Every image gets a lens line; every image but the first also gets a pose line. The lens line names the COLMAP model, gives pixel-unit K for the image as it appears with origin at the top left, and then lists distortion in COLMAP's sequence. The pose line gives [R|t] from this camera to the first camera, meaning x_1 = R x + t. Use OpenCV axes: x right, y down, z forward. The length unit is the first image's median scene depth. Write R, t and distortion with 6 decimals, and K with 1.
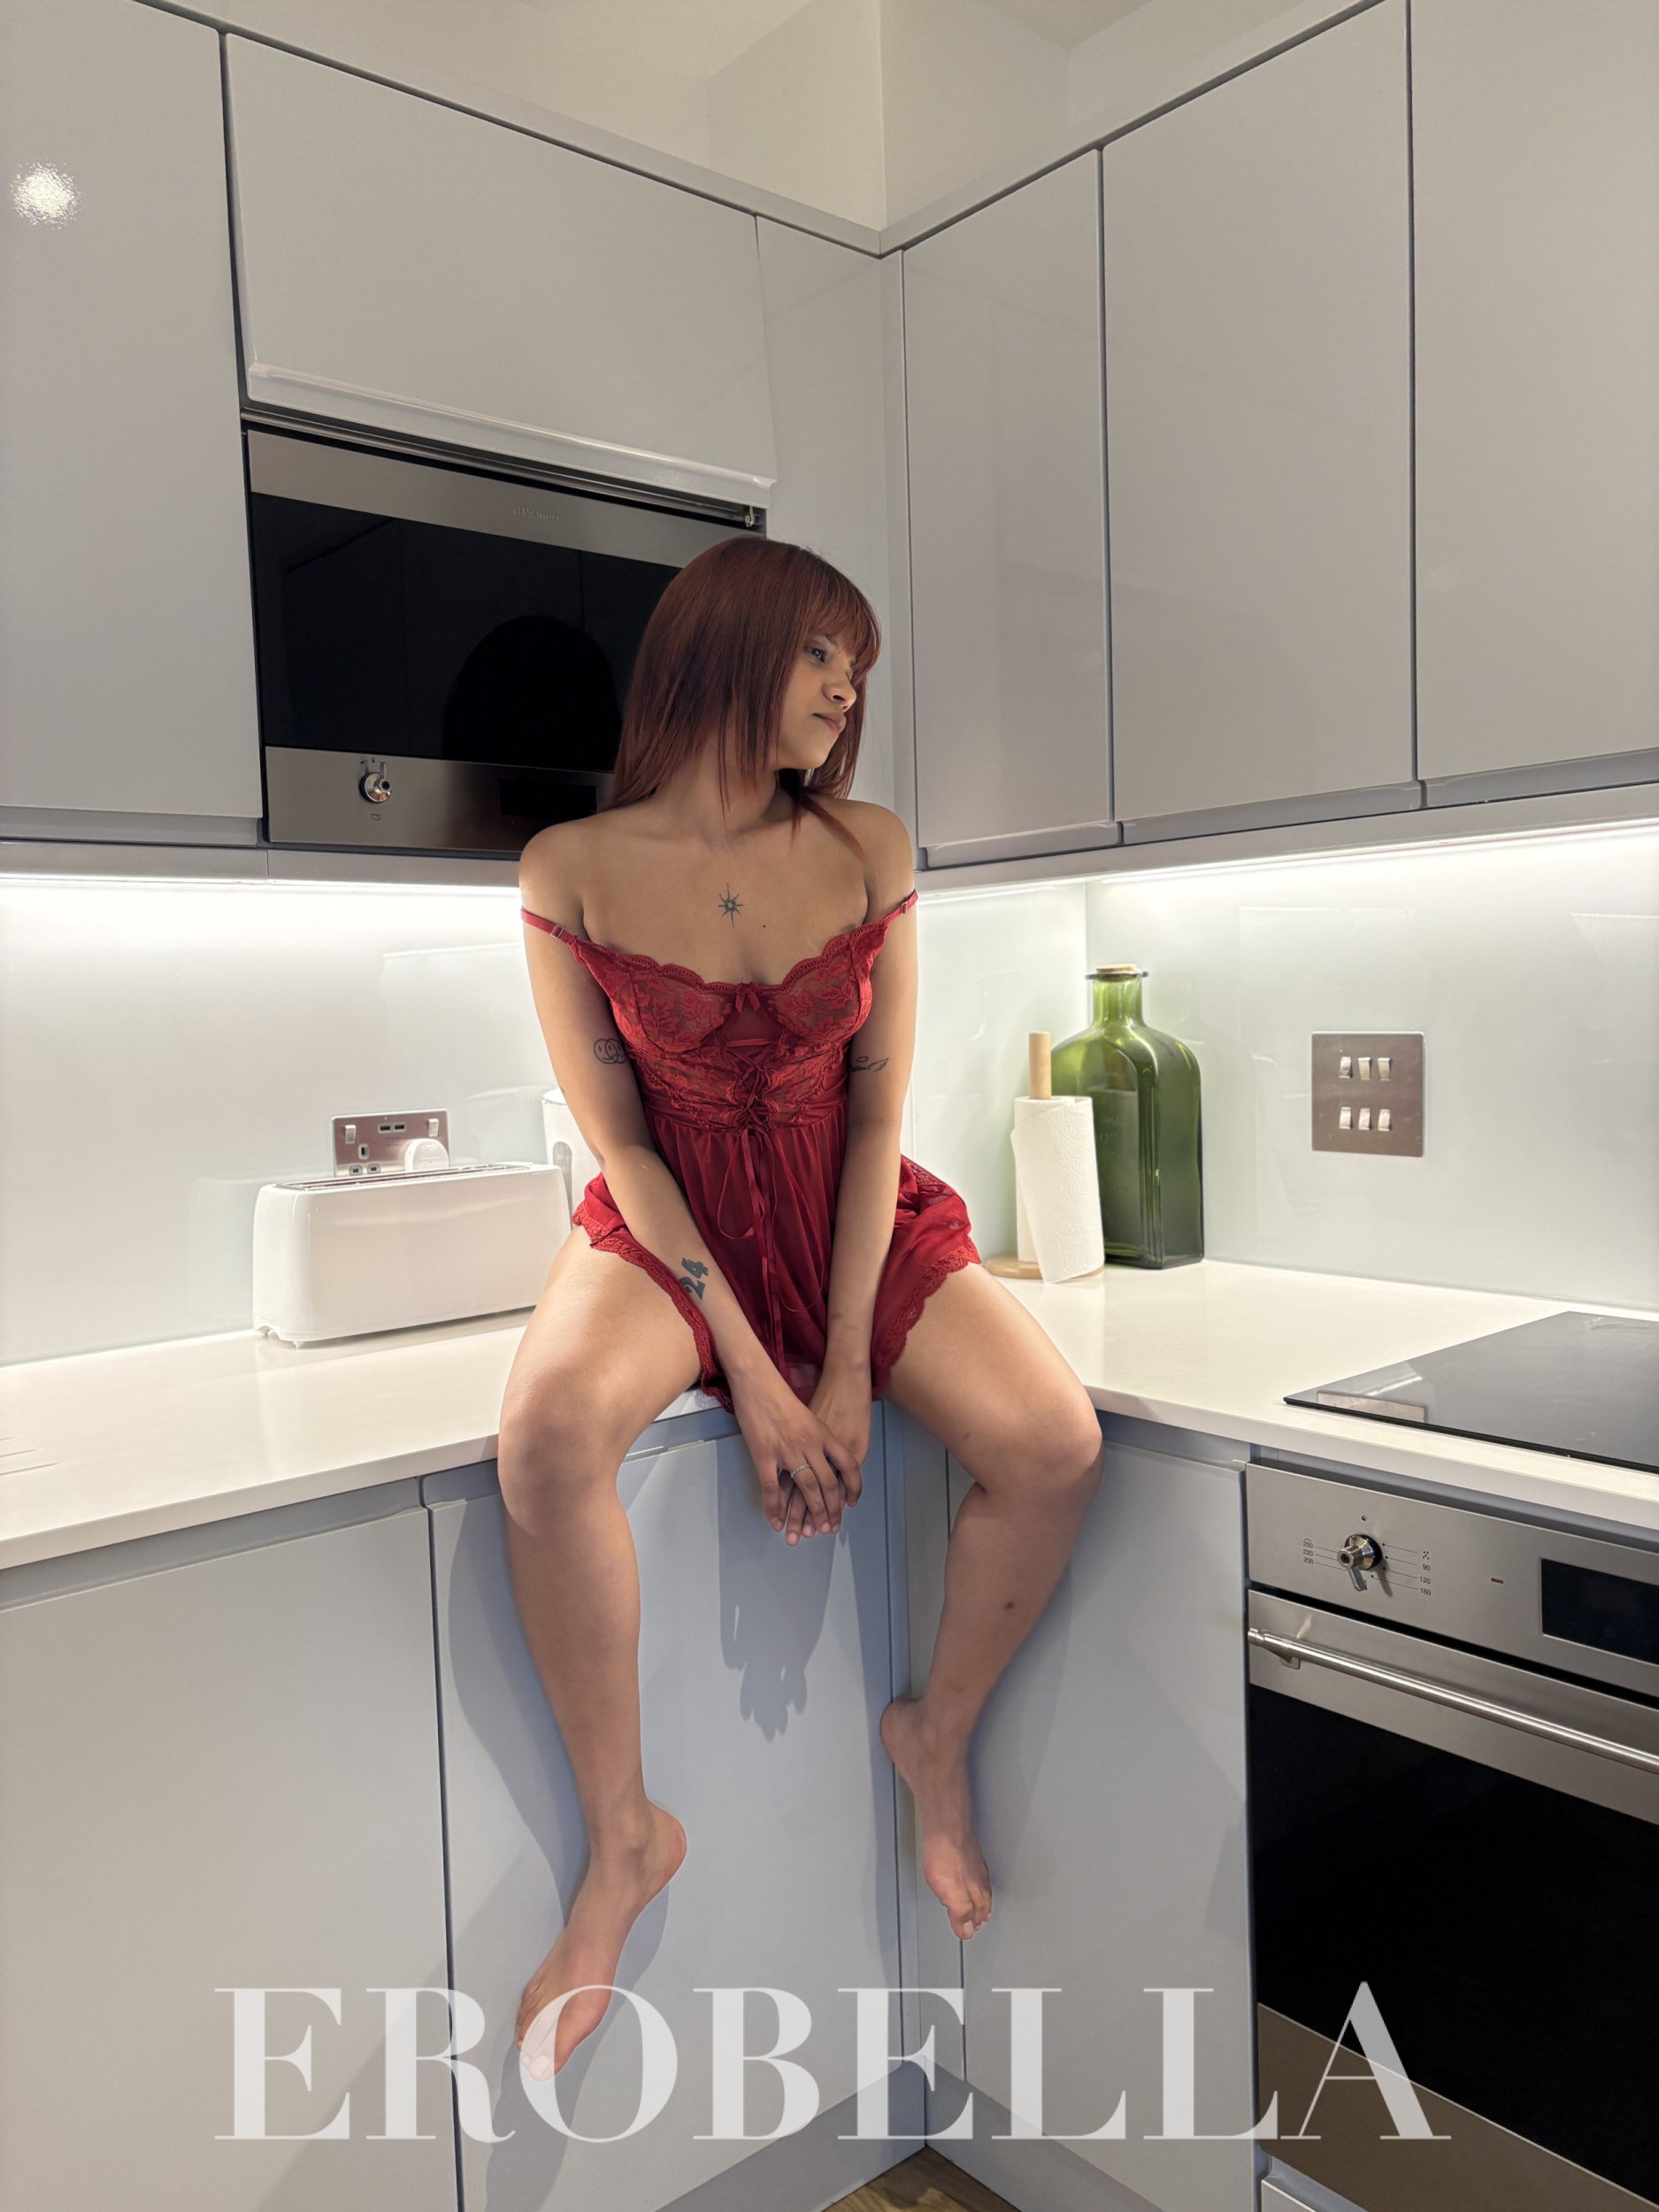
lens RADIAL K [[1705.3, 0, 829.5], [0, 1705.3, 1106.0], [0, 0, 1]] dist [-0.002725, 0.057569]
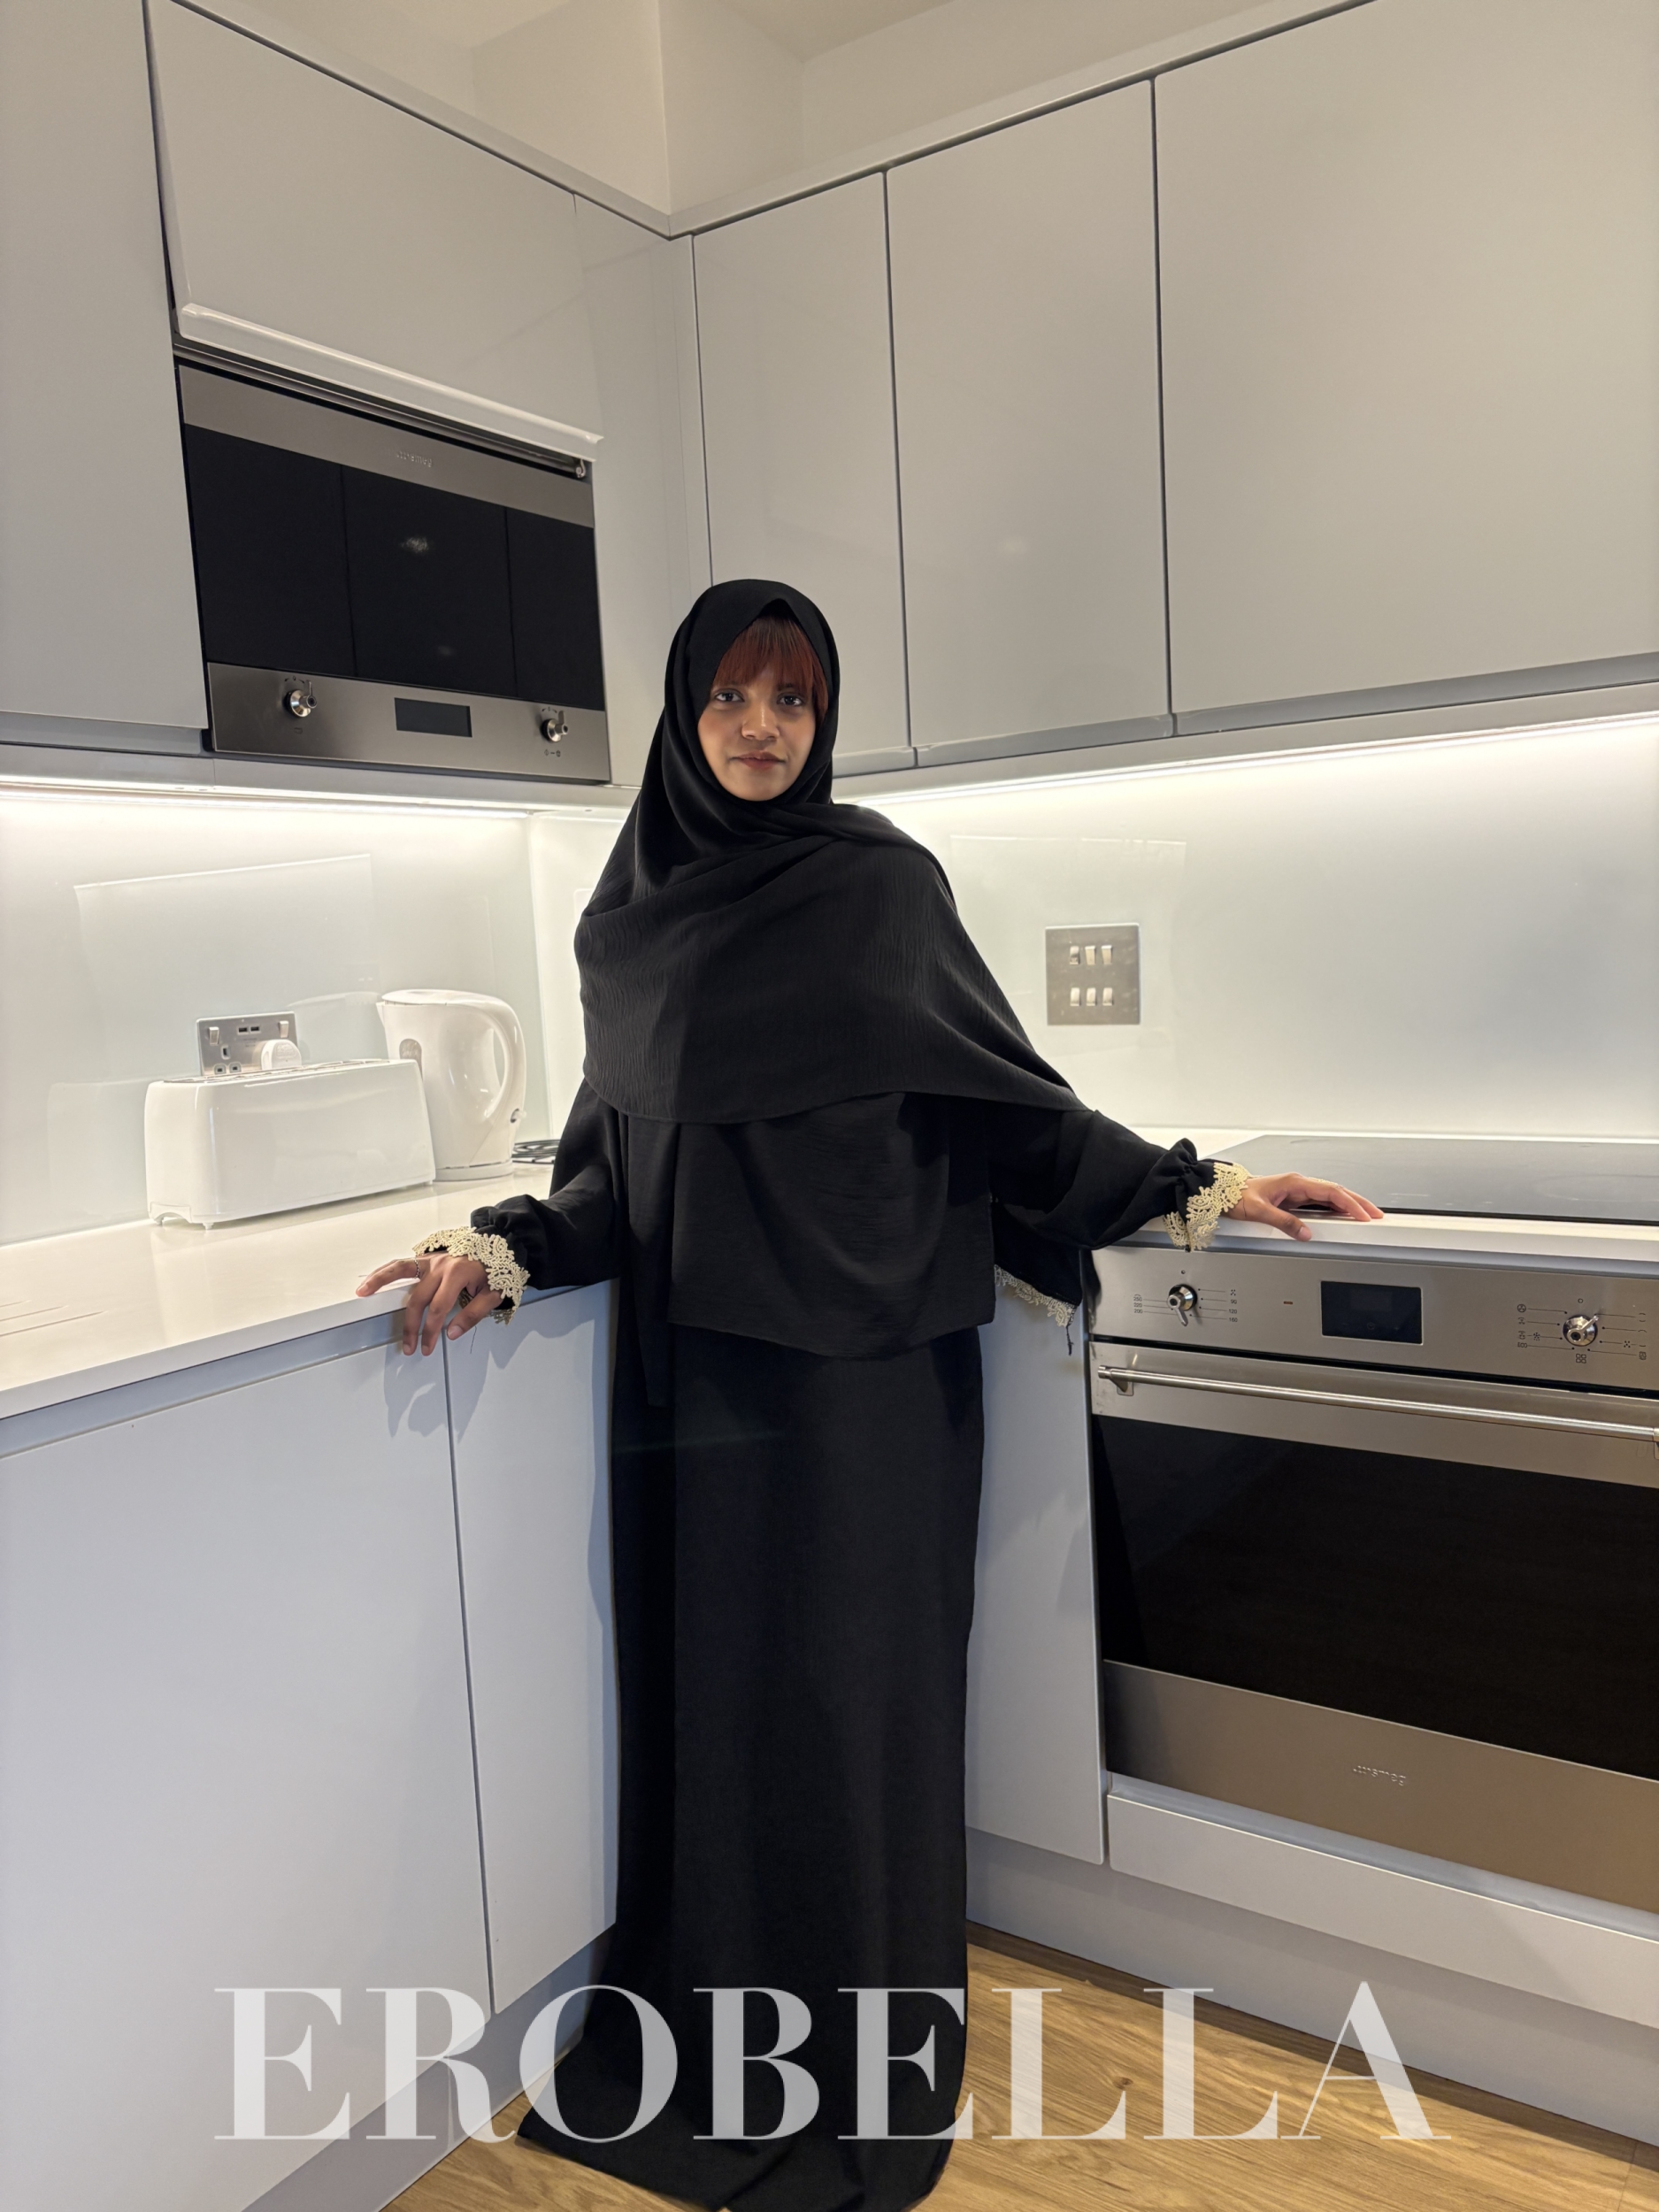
lens RADIAL K [[1698.4, 0, 829.5], [0, 1698.4, 1106.0], [0, 0, 1]] dist [0.074565, -0.090910]
pose [[0.962152, -0.044432, 0.268868, -0.220475], [0.037049, 0.998786, 0.032475, 0.043878], [-0.269984, -0.021284, 0.962629, -0.142935]]
